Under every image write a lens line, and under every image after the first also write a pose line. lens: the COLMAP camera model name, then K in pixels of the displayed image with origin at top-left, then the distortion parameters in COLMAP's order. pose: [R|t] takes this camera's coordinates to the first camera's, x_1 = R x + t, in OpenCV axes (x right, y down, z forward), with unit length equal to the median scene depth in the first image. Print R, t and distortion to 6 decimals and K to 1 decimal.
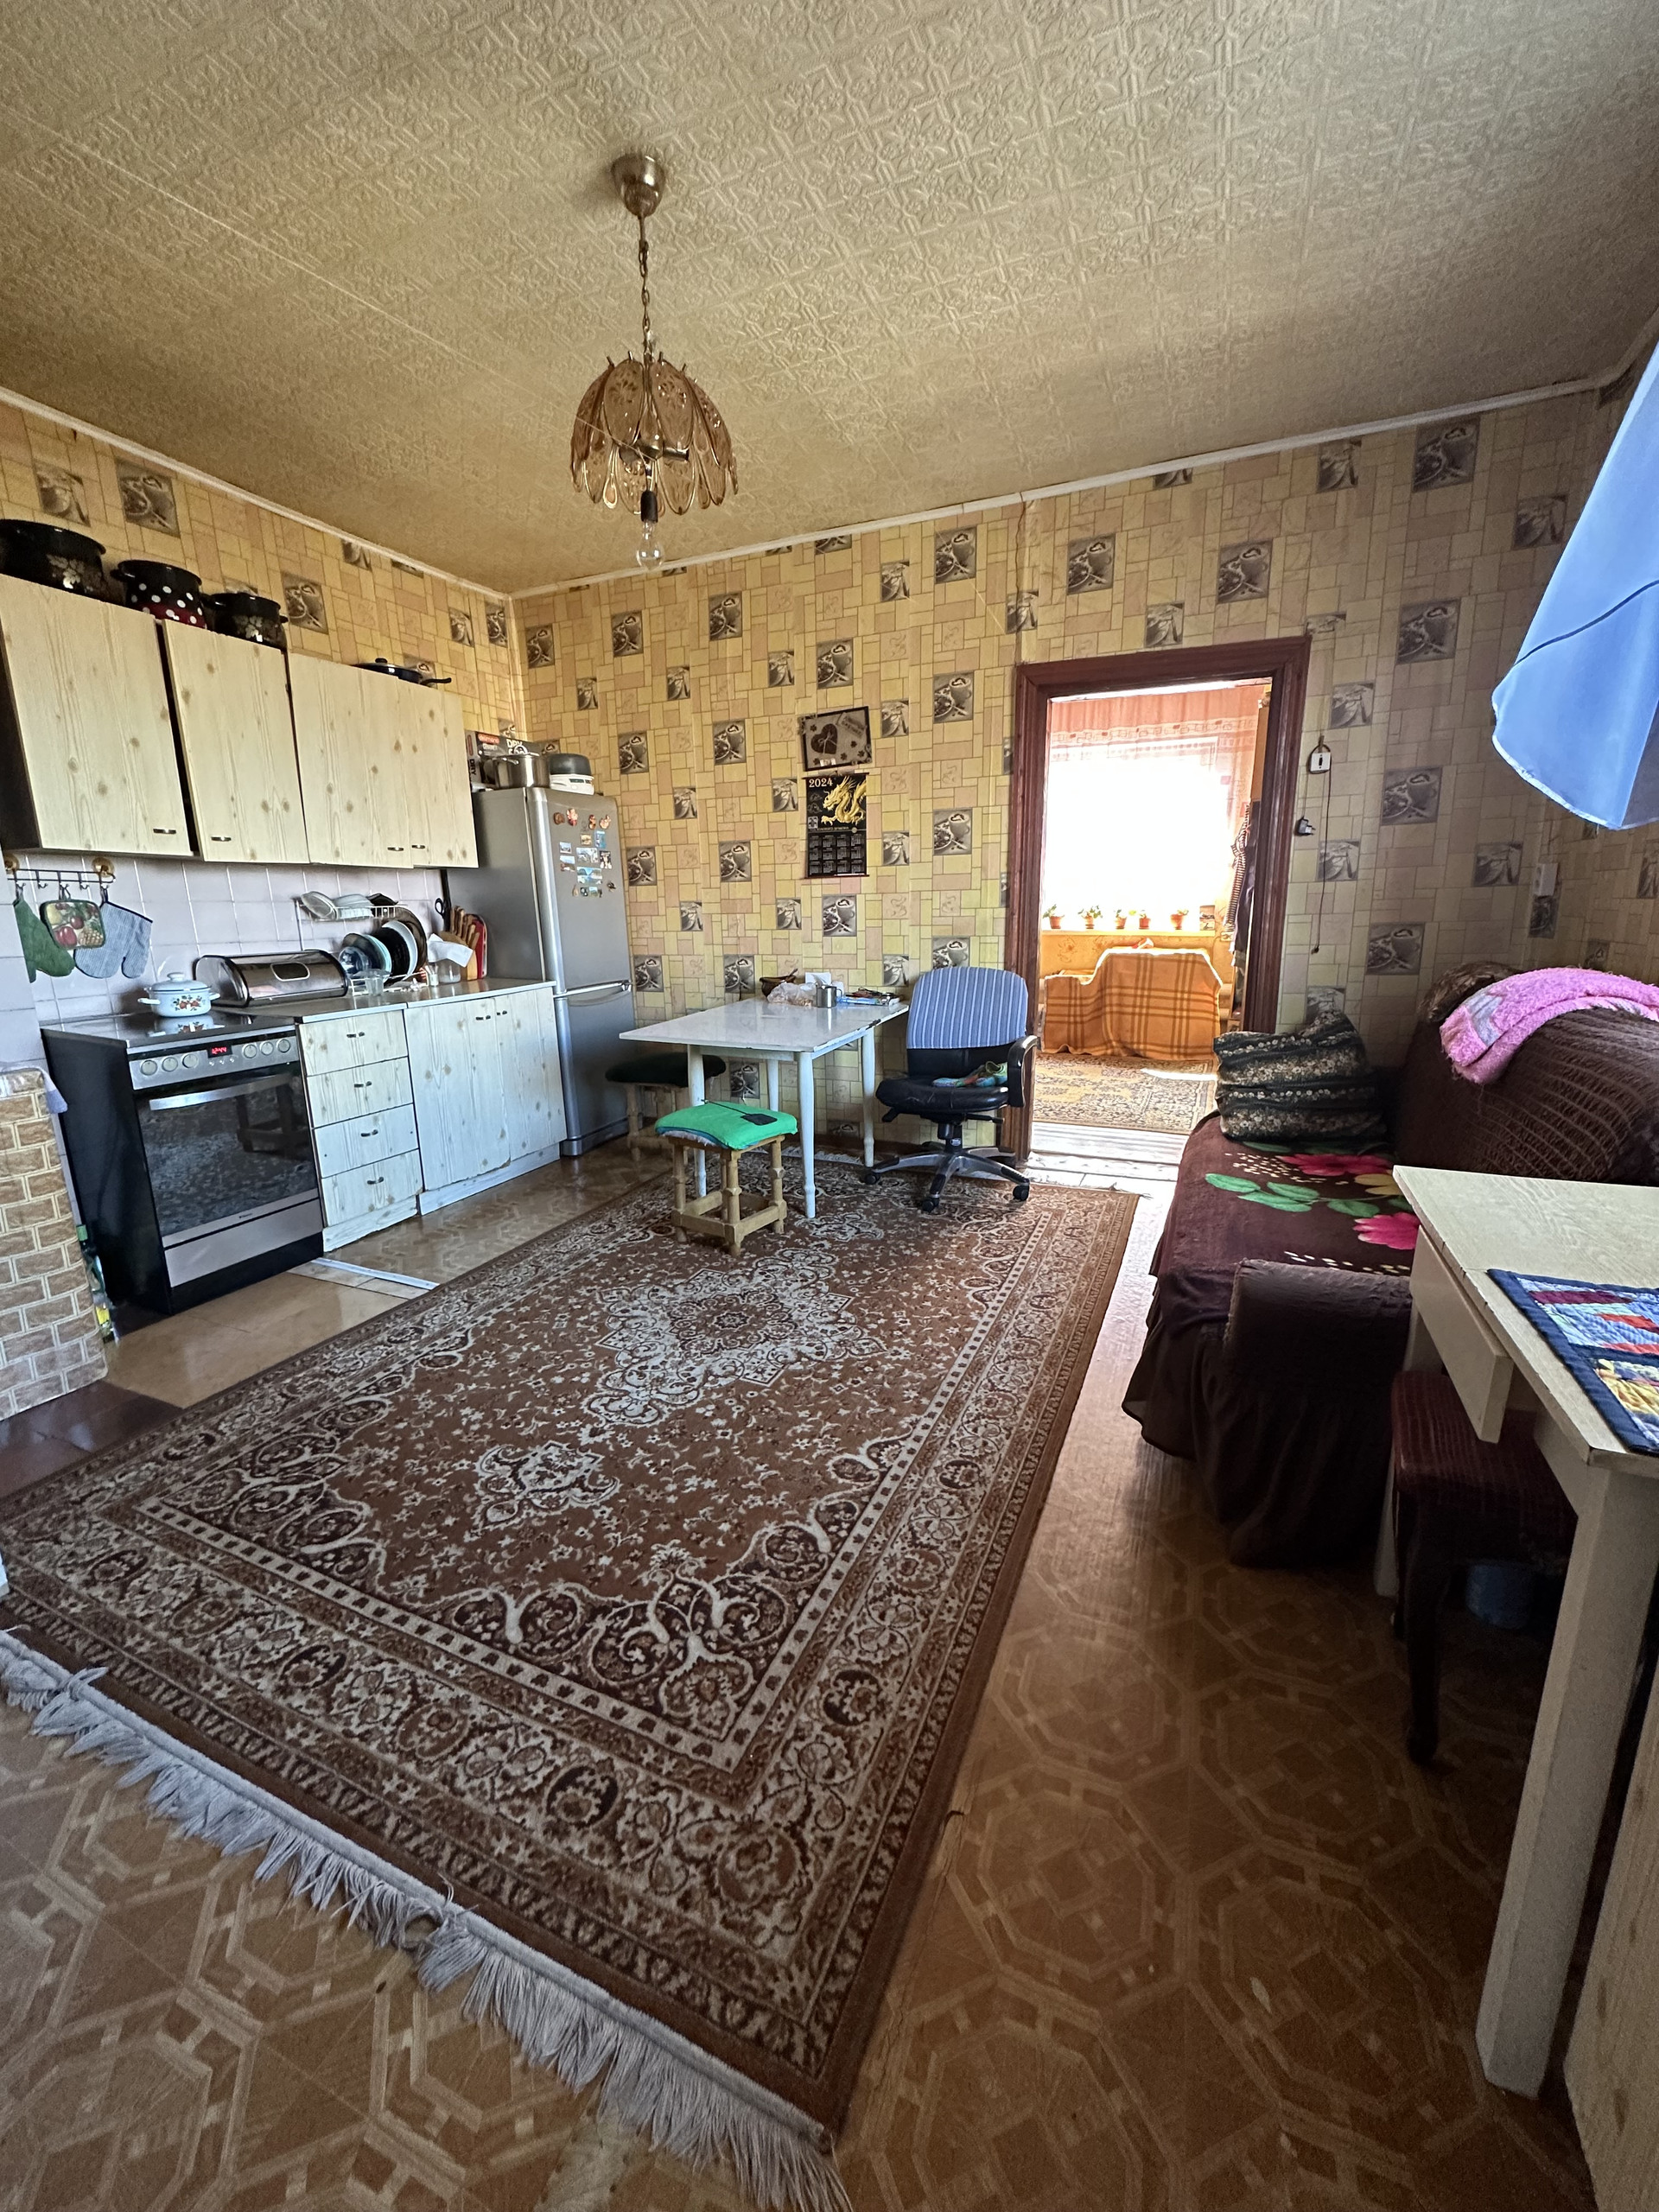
lens RADIAL K [[880.2, 0, 830.9], [0, 880.2, 1107.2], [0, 0, 1]] dist [-0.002250, 0.000680]
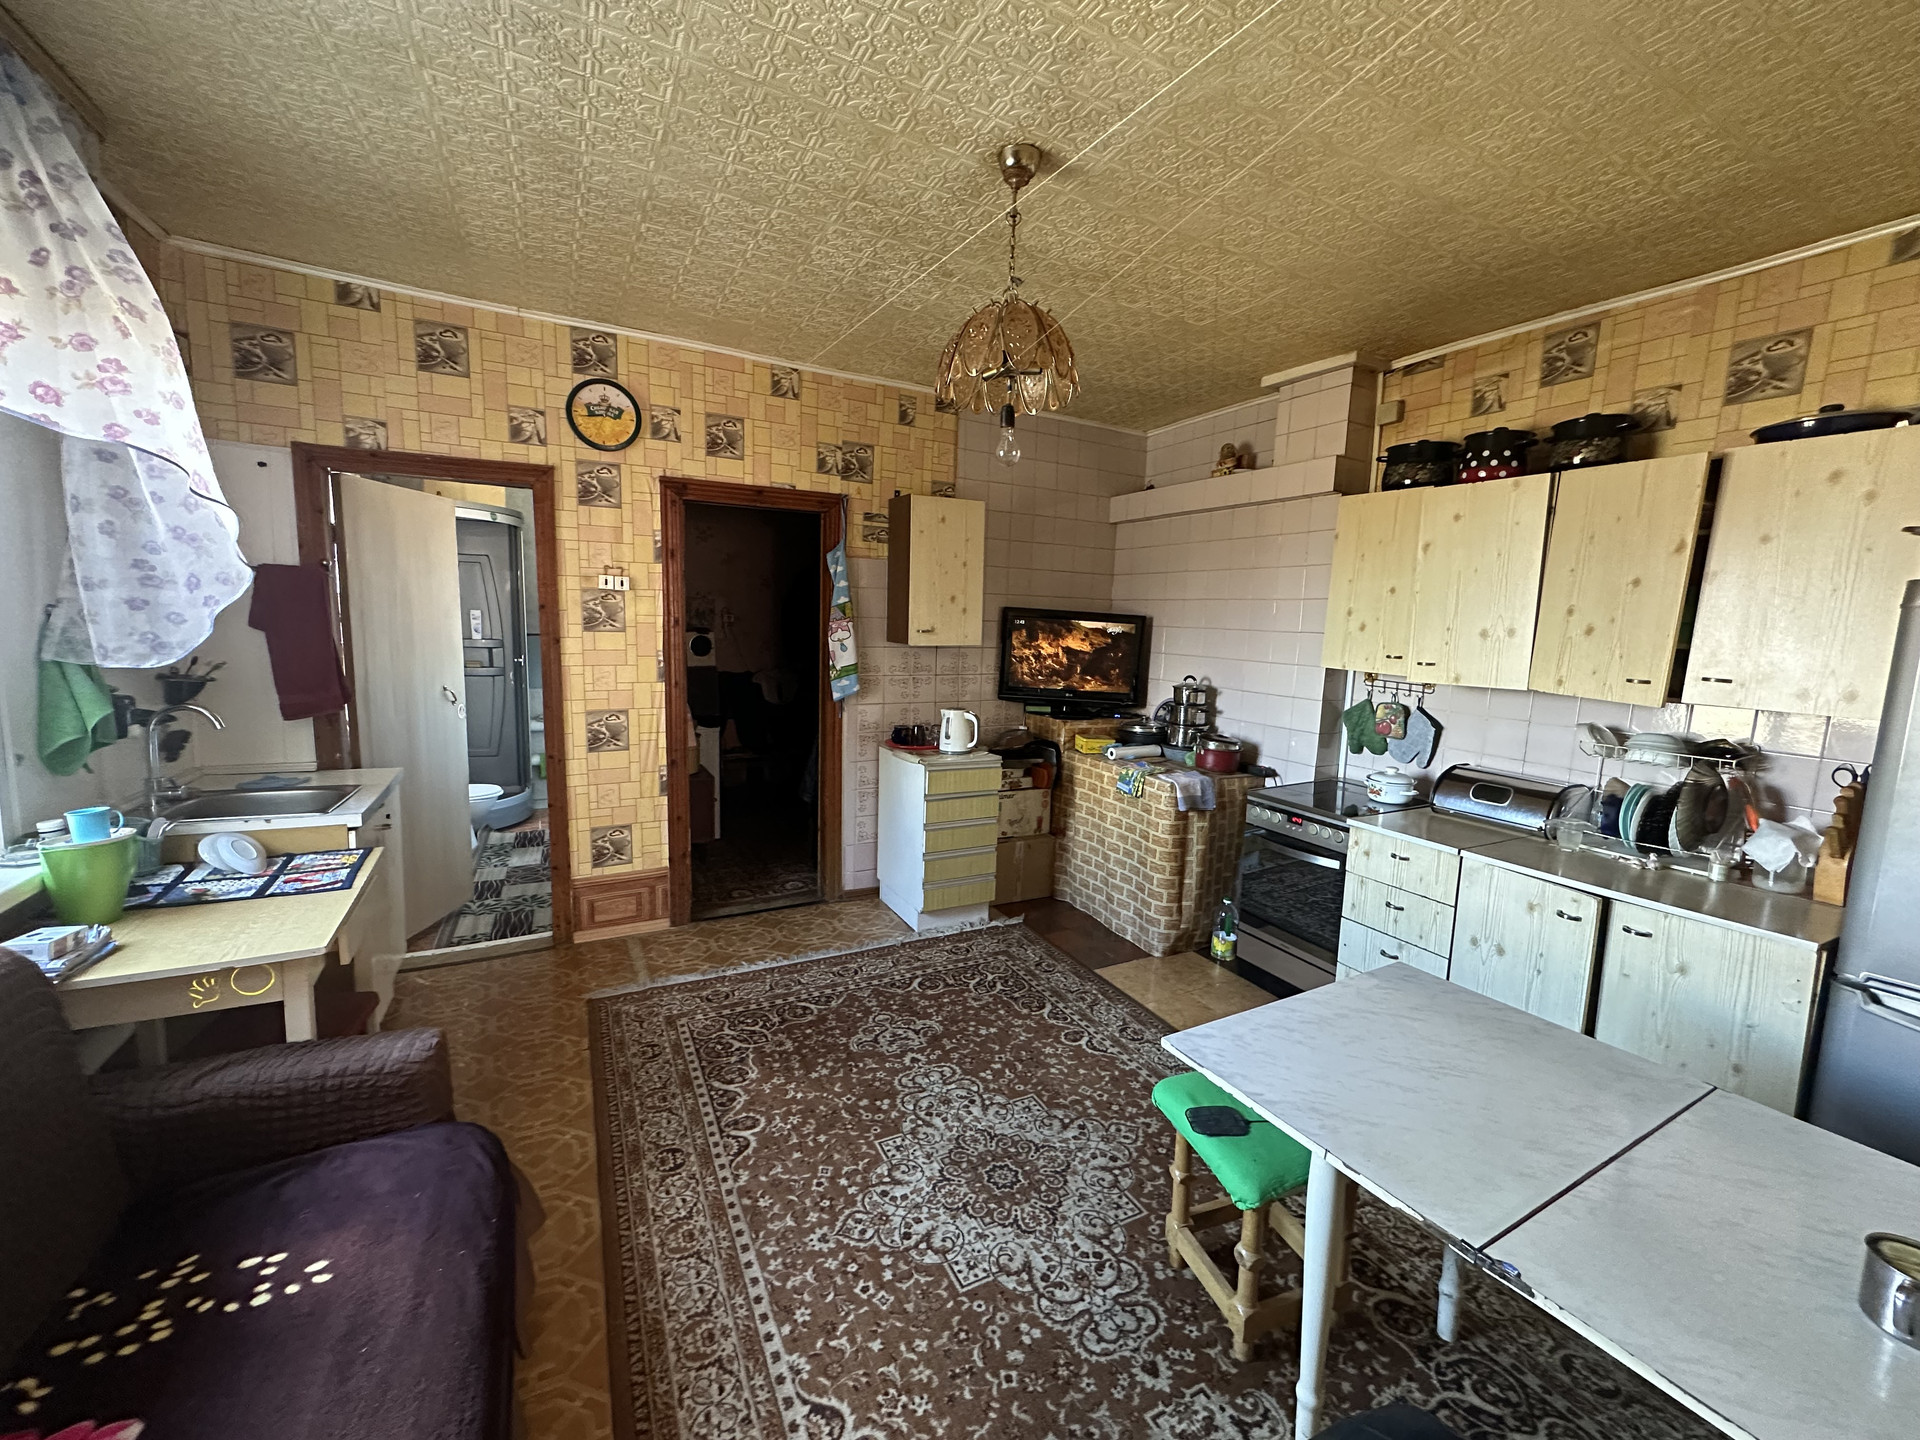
lens RADIAL K [[764.0, 0, 959.4], [0, 764.0, 720.7], [0, 0, 1]] dist [-0.002250, 0.000680]
pose [[-0.621646, 0.097422, -0.777216, 0.514315], [-0.206926, 0.936562, 0.282903, -0.446042], [0.755472, 0.336691, -0.562050, 1.282852]]
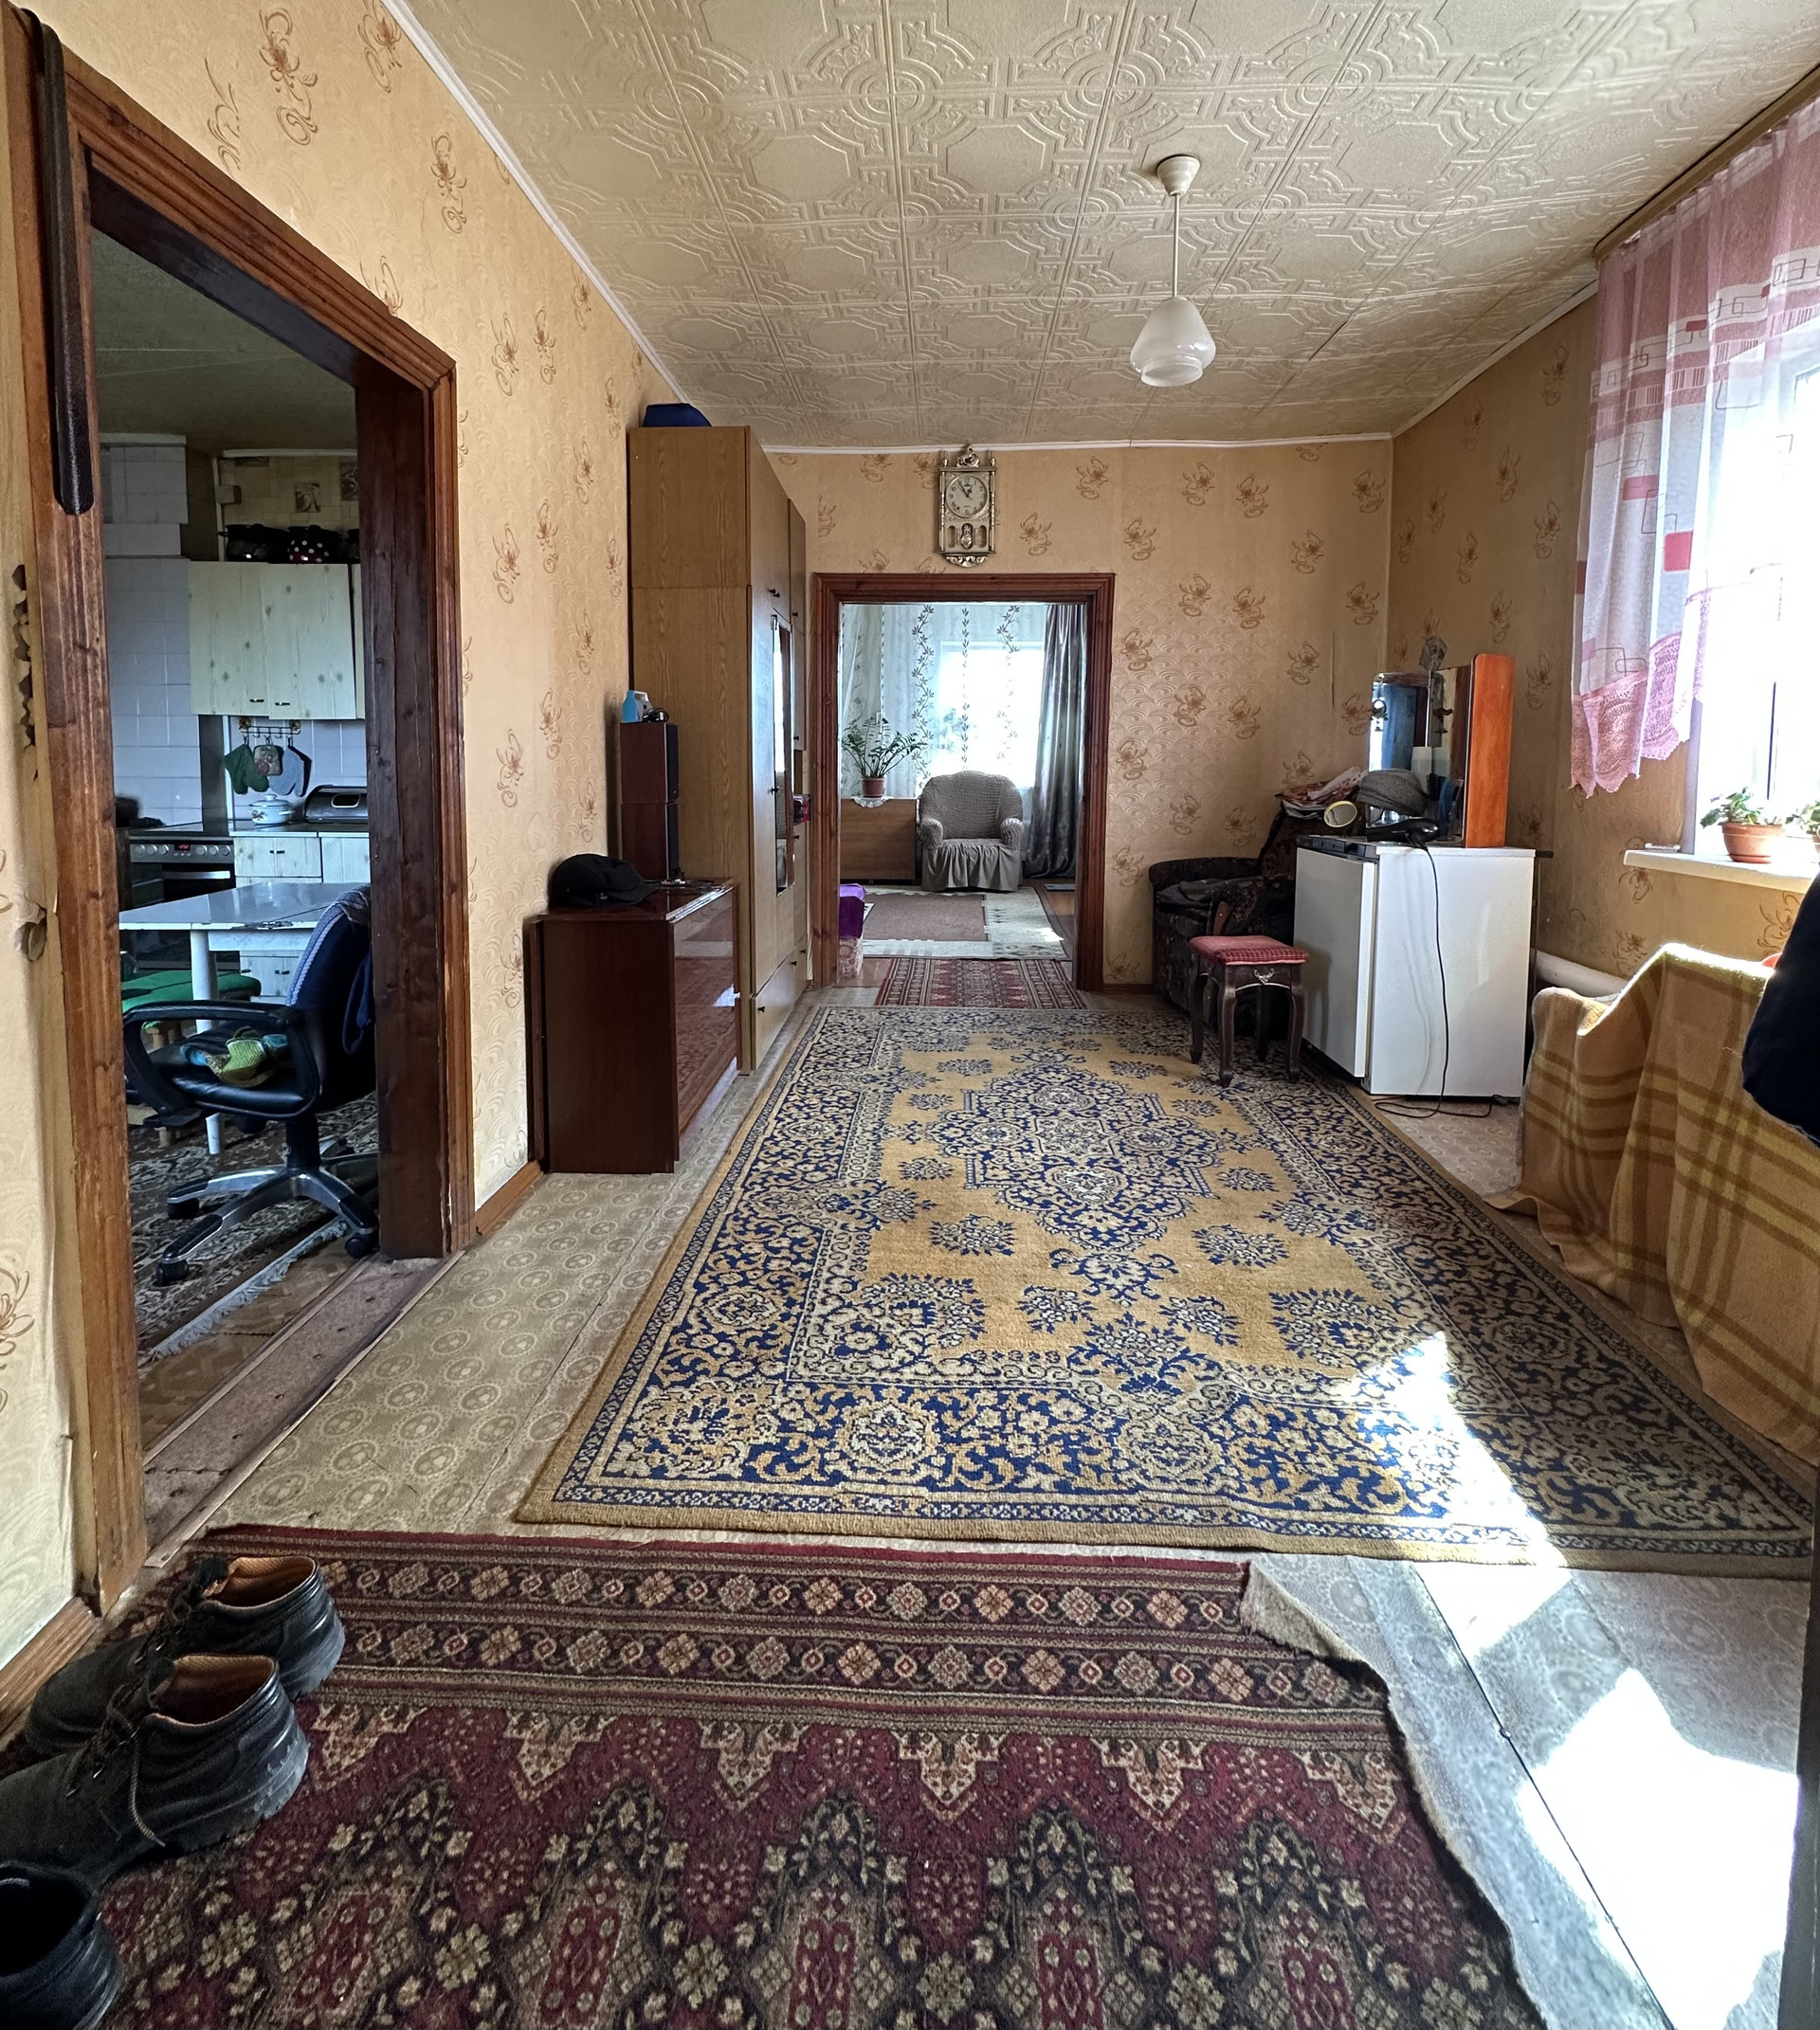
lens RADIAL K [[985.7, 0, 930.8], [0, 985.7, 819.5], [0, 0, 1]] dist [-0.004594, -0.000432]
pose [[0.368199, 0.076252, -0.926615, 1.334586], [-0.225130, 0.974284, -0.009282, -0.393074], [0.902079, 0.212027, 0.375897, 1.582416]]
